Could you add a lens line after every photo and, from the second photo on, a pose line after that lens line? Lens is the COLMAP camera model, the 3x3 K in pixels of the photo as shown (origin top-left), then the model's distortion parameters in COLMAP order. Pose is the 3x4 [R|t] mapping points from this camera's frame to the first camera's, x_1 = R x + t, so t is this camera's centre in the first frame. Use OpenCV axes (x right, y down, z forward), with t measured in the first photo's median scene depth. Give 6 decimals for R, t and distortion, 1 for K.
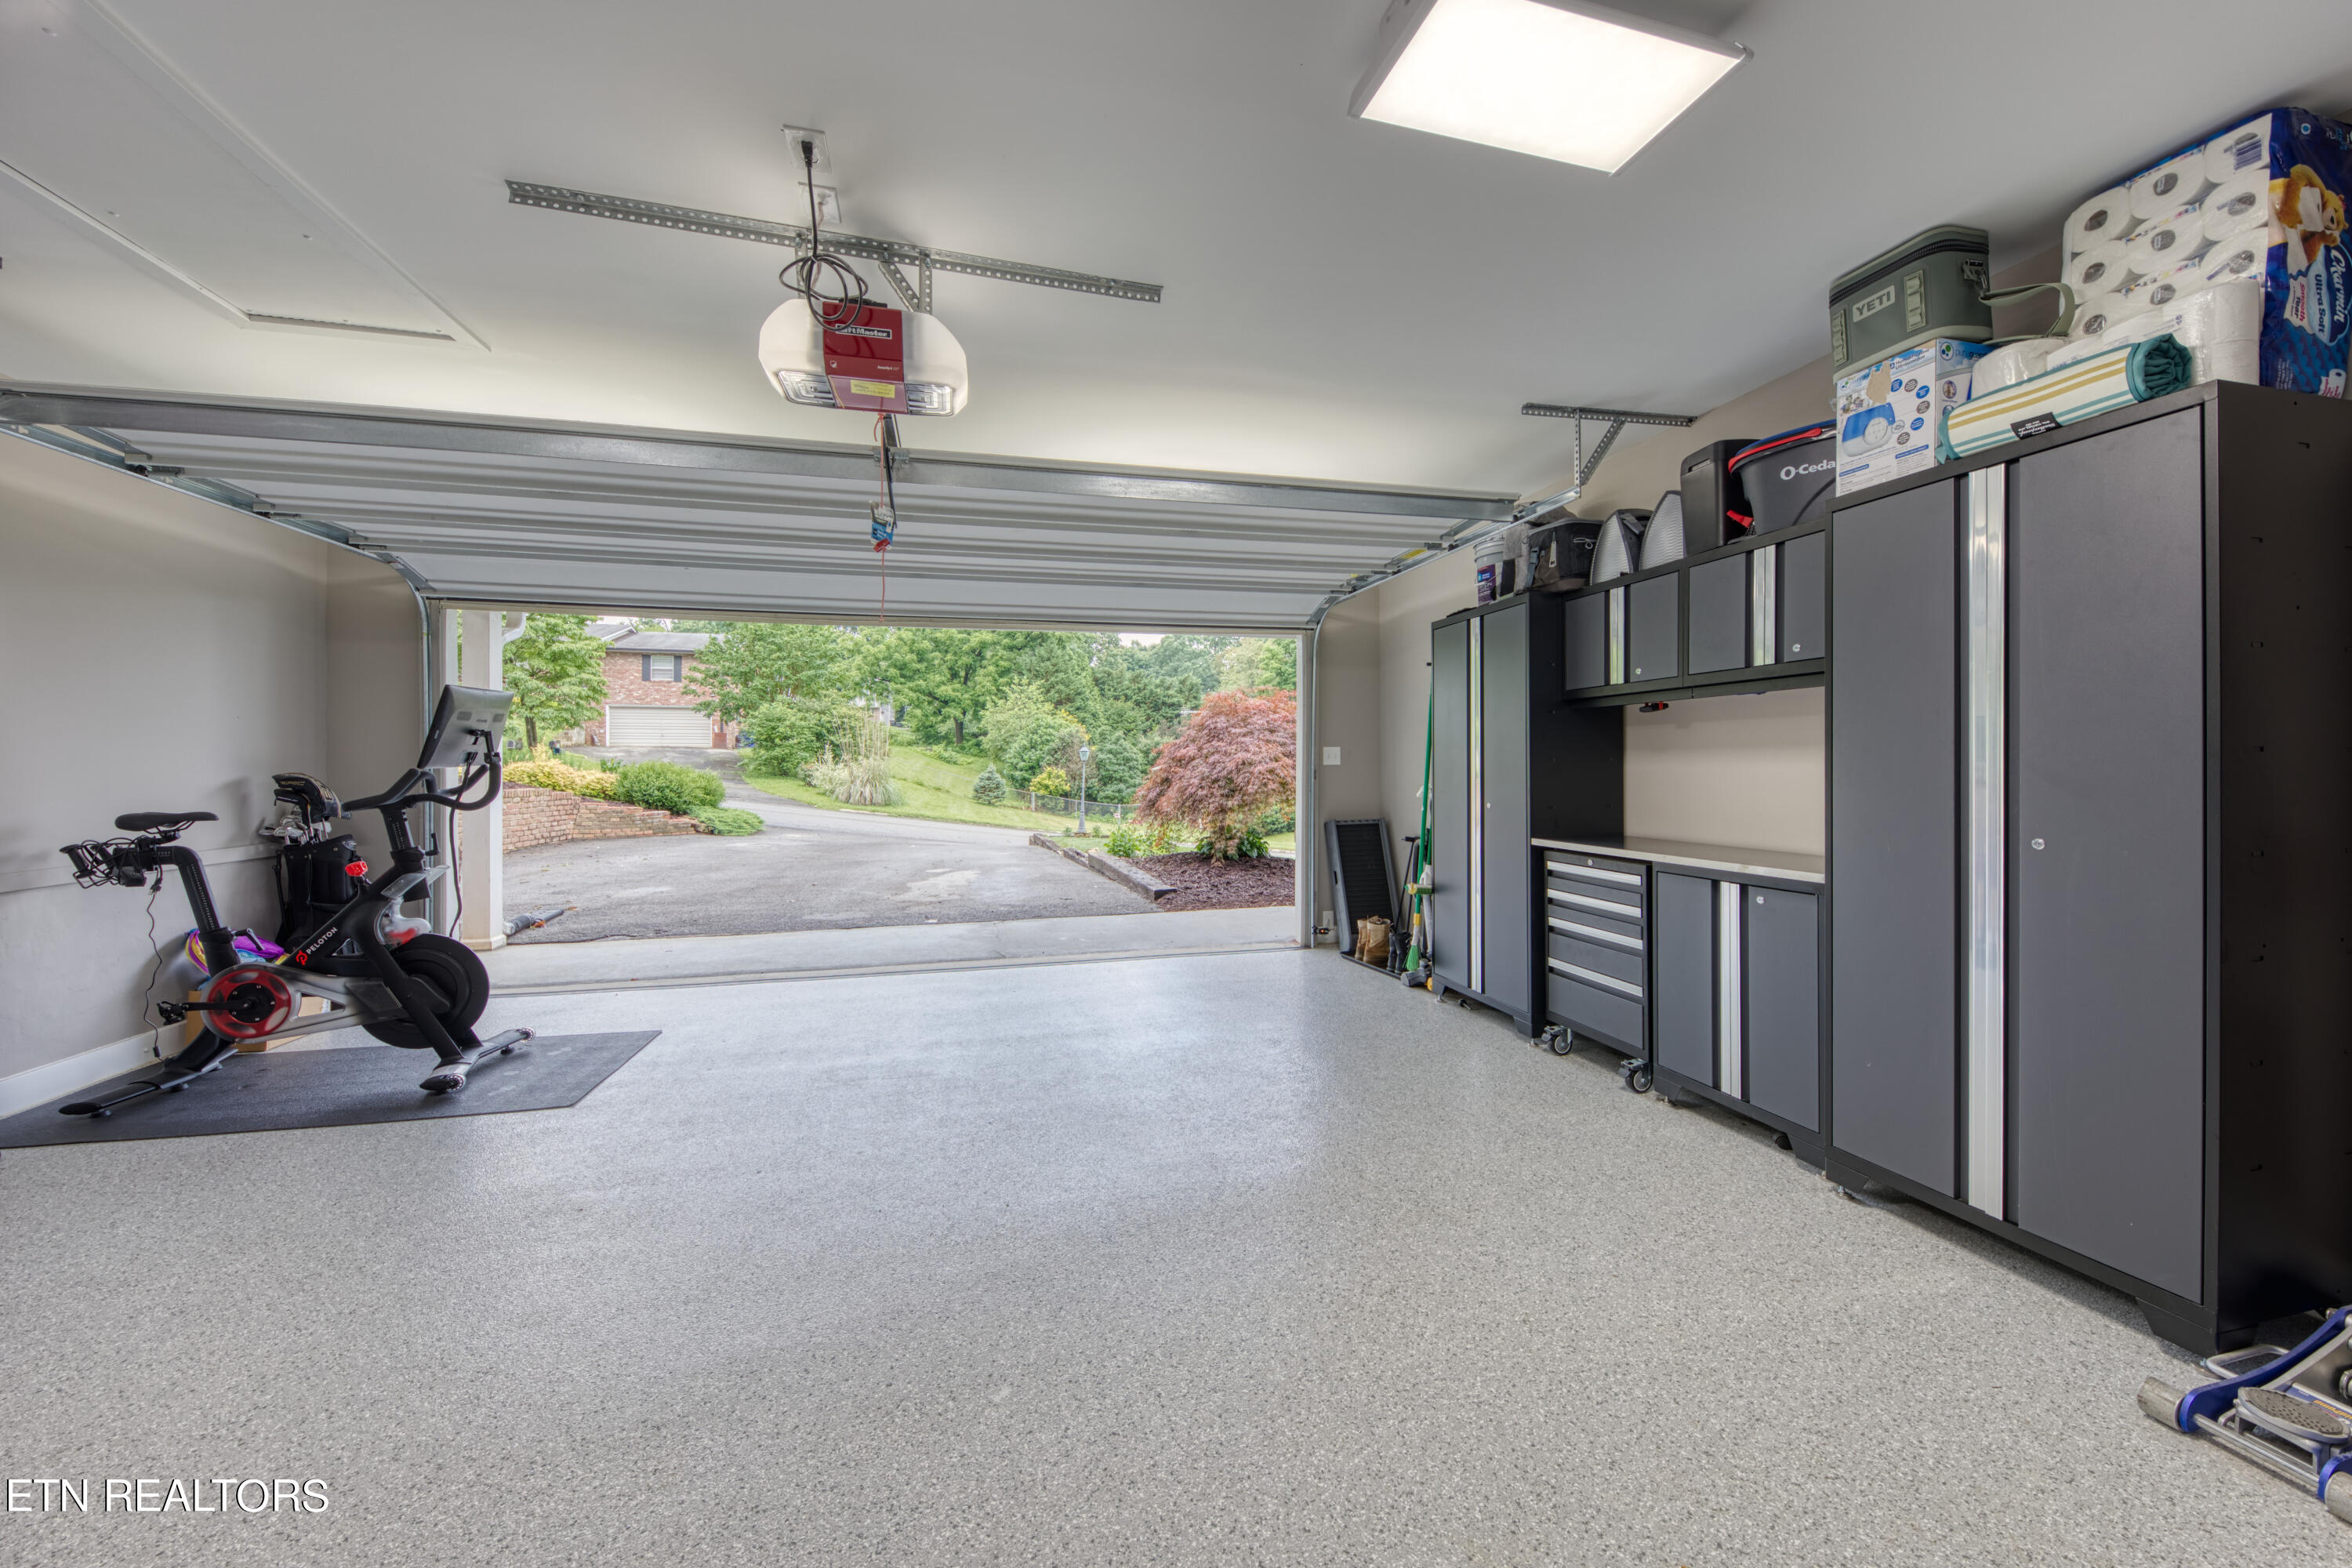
lens RADIAL K [[846.3, 0, 1158.1], [0, 846.3, 783.9], [0, 0, 1]] dist [0.008494, -0.006176]
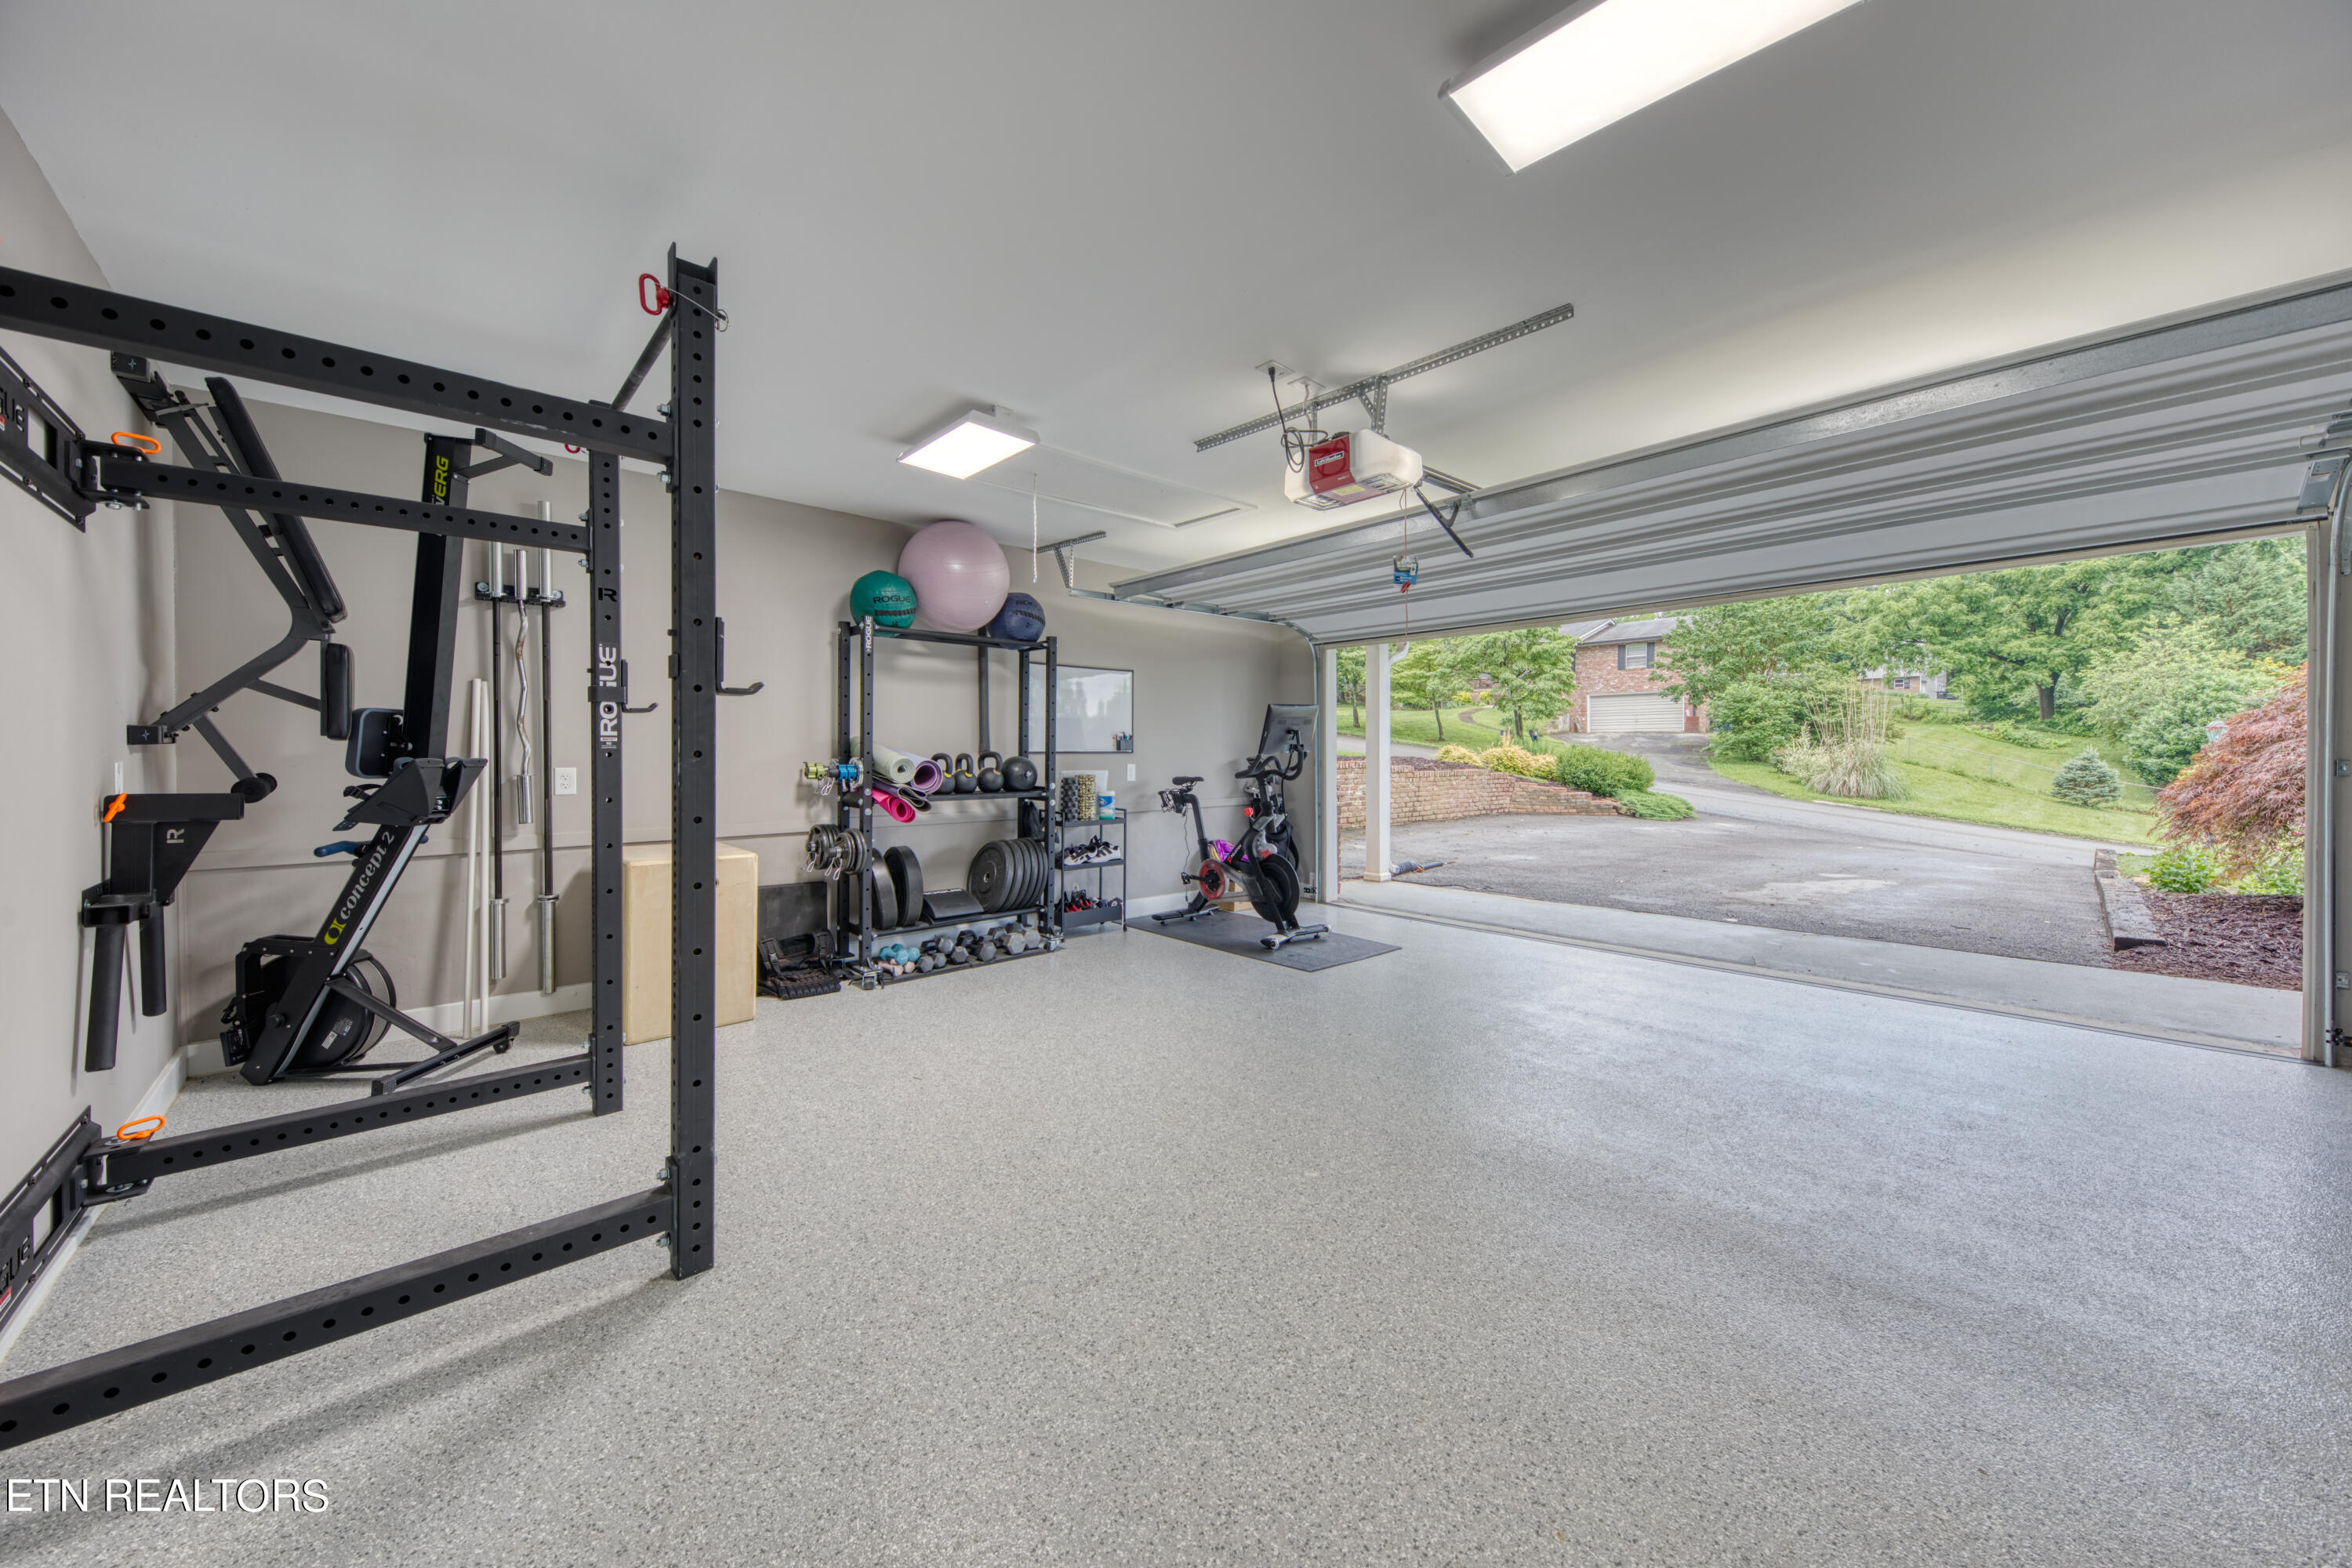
lens RADIAL K [[846.3, 0, 1158.1], [0, 846.3, 783.9], [0, 0, 1]] dist [0.008494, -0.006176]
pose [[0.459718, 0.033609, -0.887429, 0.083044], [-0.017024, 0.999434, 0.029032, -0.000721], [0.887902, 0.001761, 0.460030, 0.006029]]
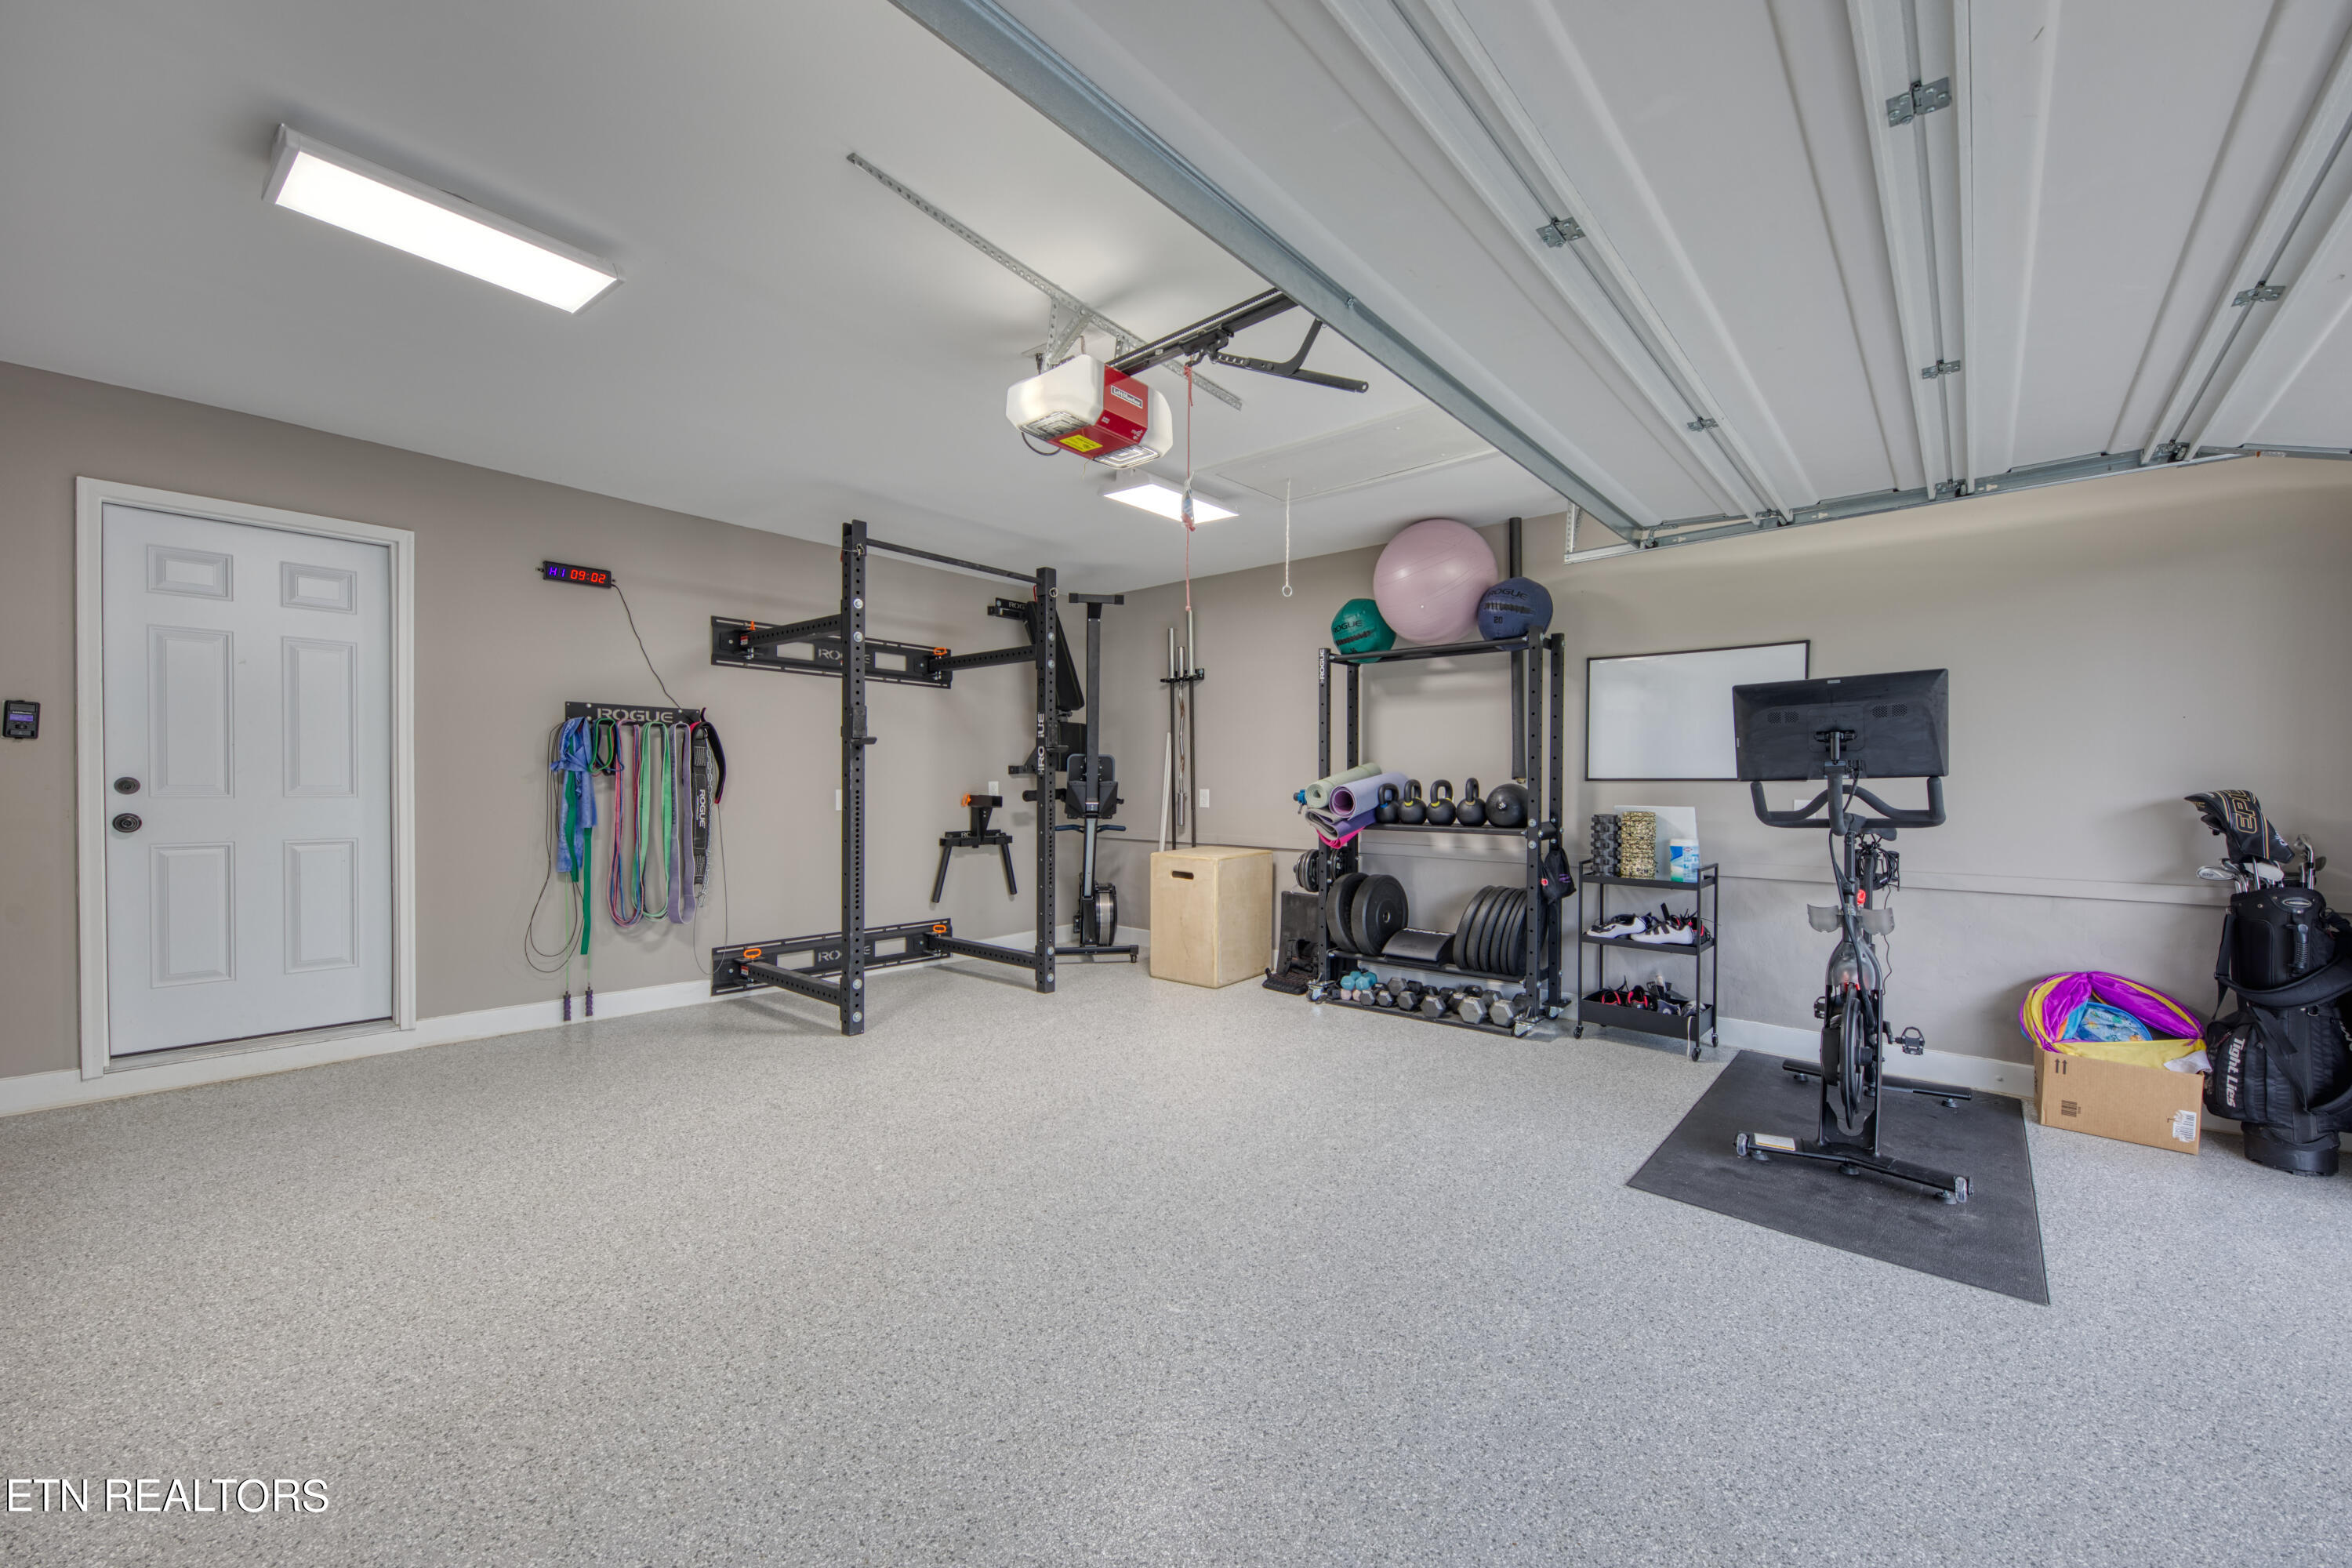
lens RADIAL K [[905.2, 0, 1182.4], [0, 905.2, 807.1], [0, 0, 1]] dist [0.007041, -0.000031]
pose [[-0.825568, 0.009650, -0.564220, 0.025410], [-0.015812, 0.999066, 0.040224, -0.002610], [0.564081, 0.042129, -0.824644, 0.222515]]
